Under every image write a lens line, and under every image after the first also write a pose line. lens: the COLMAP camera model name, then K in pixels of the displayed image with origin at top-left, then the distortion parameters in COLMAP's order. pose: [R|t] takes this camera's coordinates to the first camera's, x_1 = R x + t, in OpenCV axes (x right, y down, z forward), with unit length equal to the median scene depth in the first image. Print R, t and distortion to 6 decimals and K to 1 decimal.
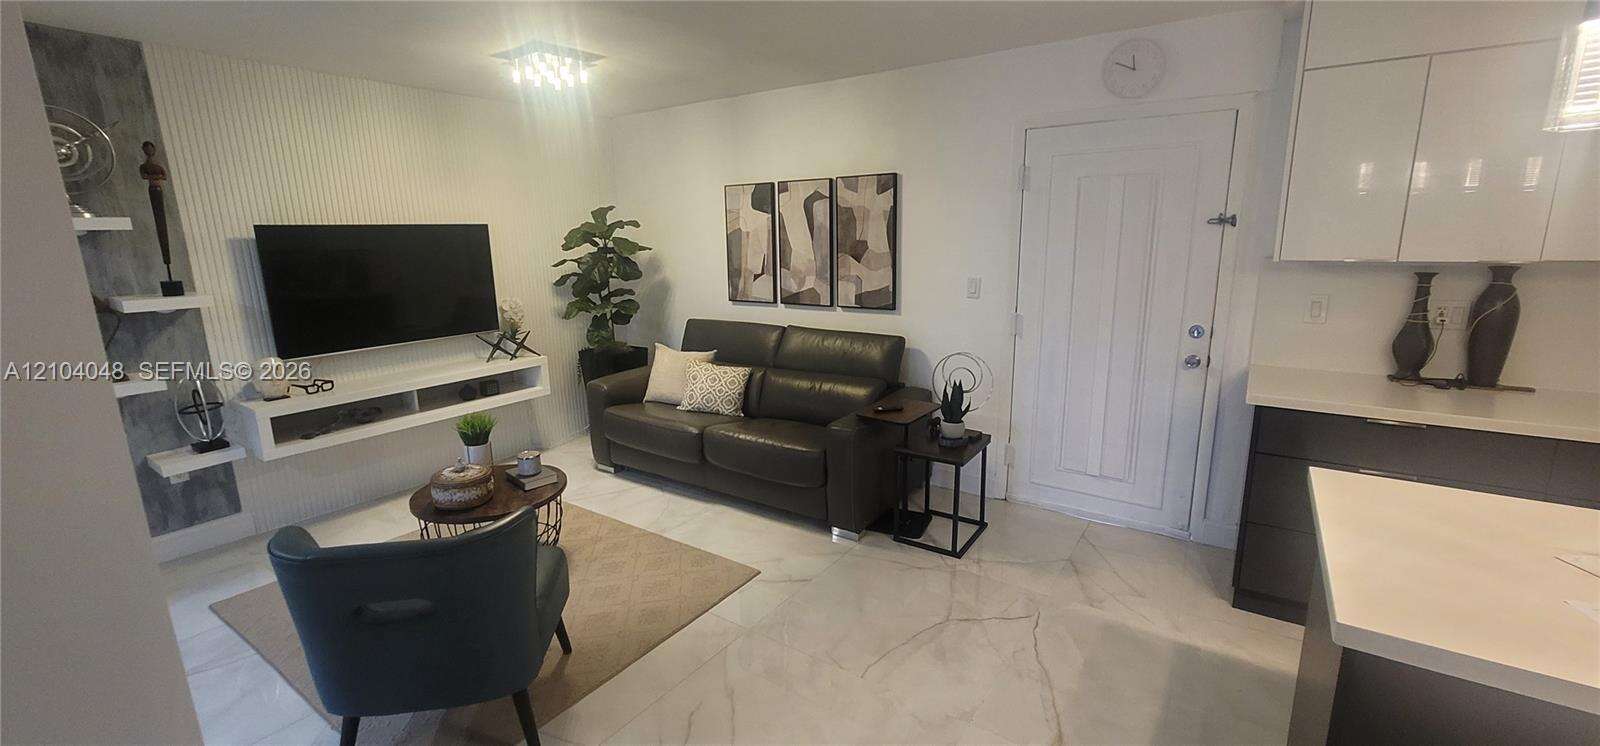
lens RADIAL K [[655.7, 0, 804.8], [0, 655.7, 364.2], [0, 0, 1]] dist [-0.006058, 0.000666]
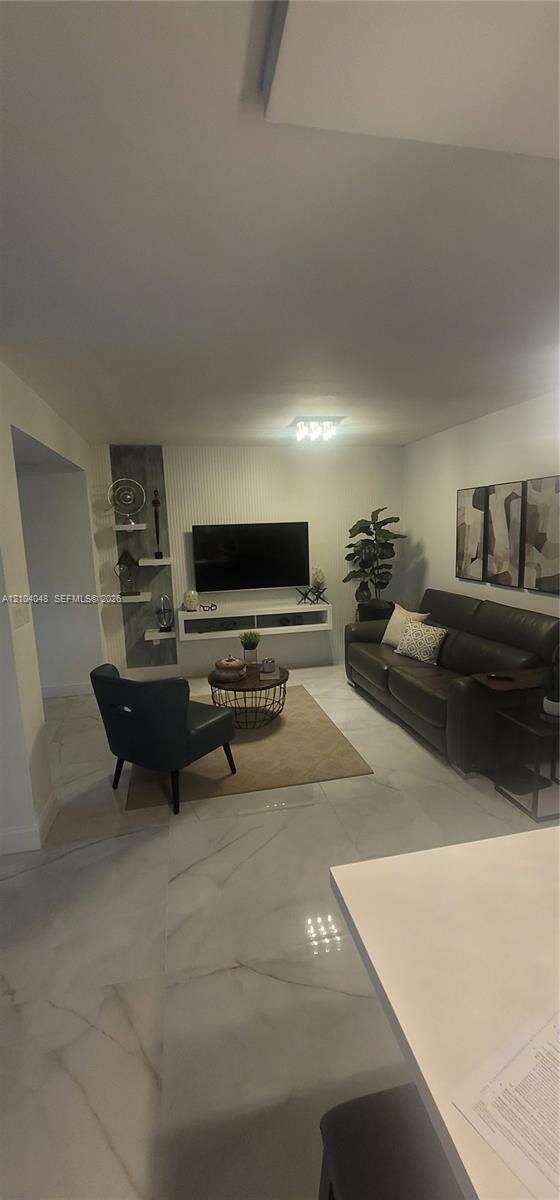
lens RADIAL K [[491.8, 0, 281.2], [0, 491.8, 598.2], [0, 0, 1]] dist [-0.006058, 0.000666]
pose [[0.727899, 0.093518, -0.679277, 0.353319], [-0.116392, 0.993131, 0.012004, -0.031326], [0.675733, 0.070325, 0.733784, 0.059124]]
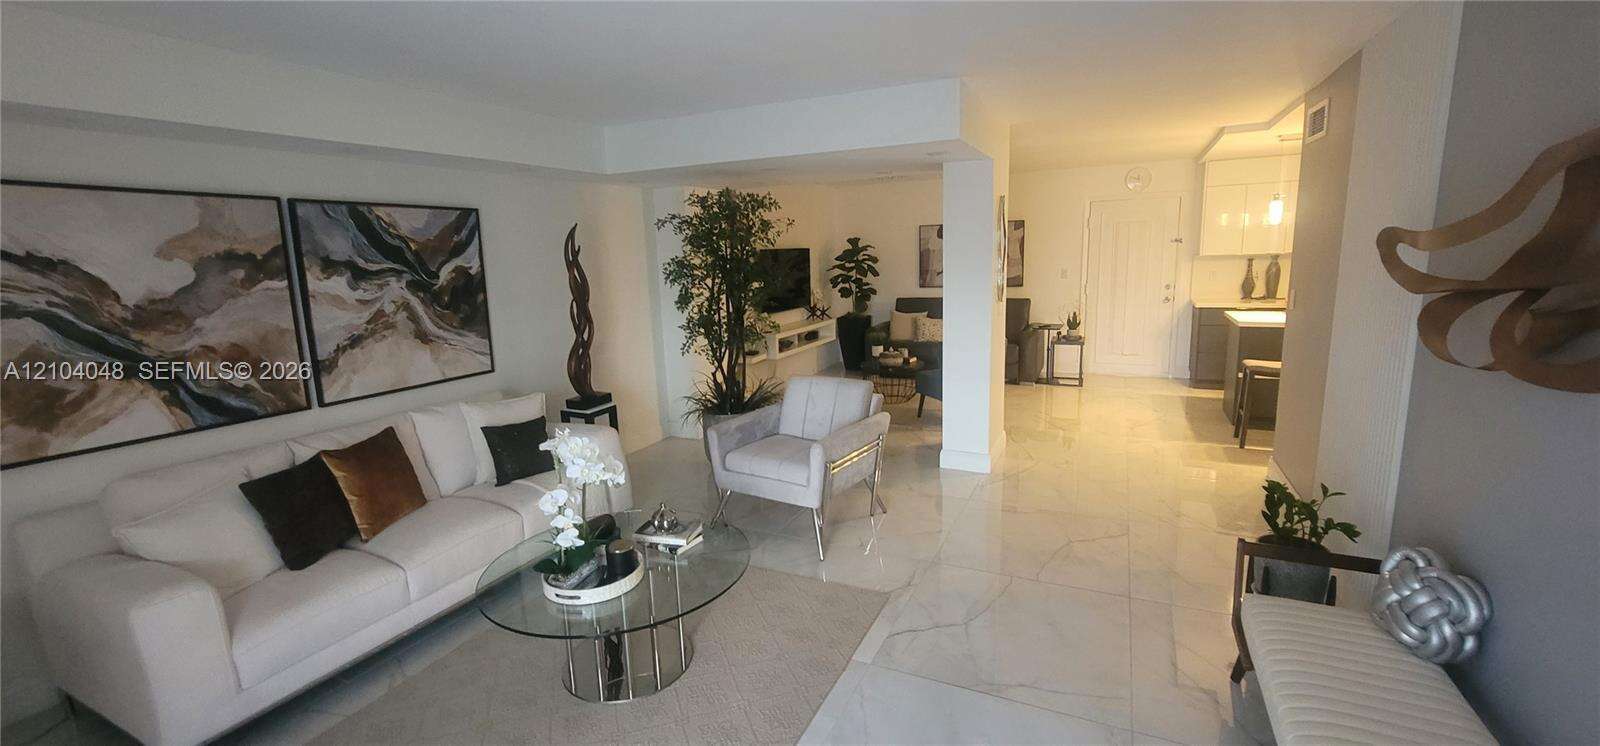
lens RADIAL K [[655.7, 0, 799.8], [0, 655.7, 370.0], [0, 0, 1]] dist [-0.006058, 0.000666]
pose [[0.987378, -0.050337, 0.150166, -0.871763], [0.053005, 0.998499, -0.013821, 0.170717], [-0.149245, 0.021606, 0.988564, -0.915689]]
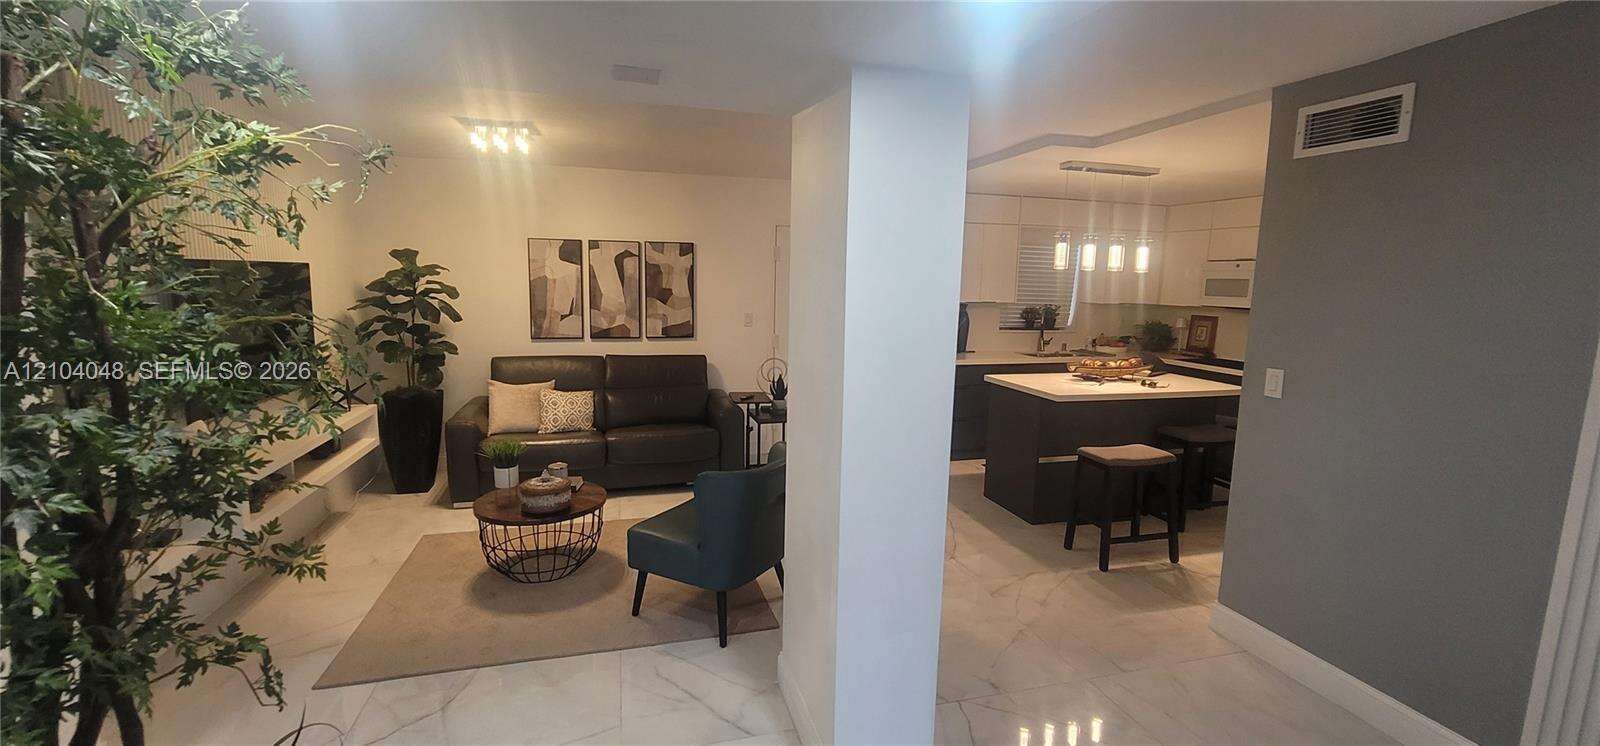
lens RADIAL K [[655.7, 0, 802.7], [0, 655.7, 363.3], [0, 0, 1]] dist [-0.006058, 0.000666]
pose [[0.636394, -0.074574, 0.767751, -0.807922], [0.122826, 0.992413, -0.005415, 0.010146], [-0.761522, 0.097746, 0.640726, -0.086403]]
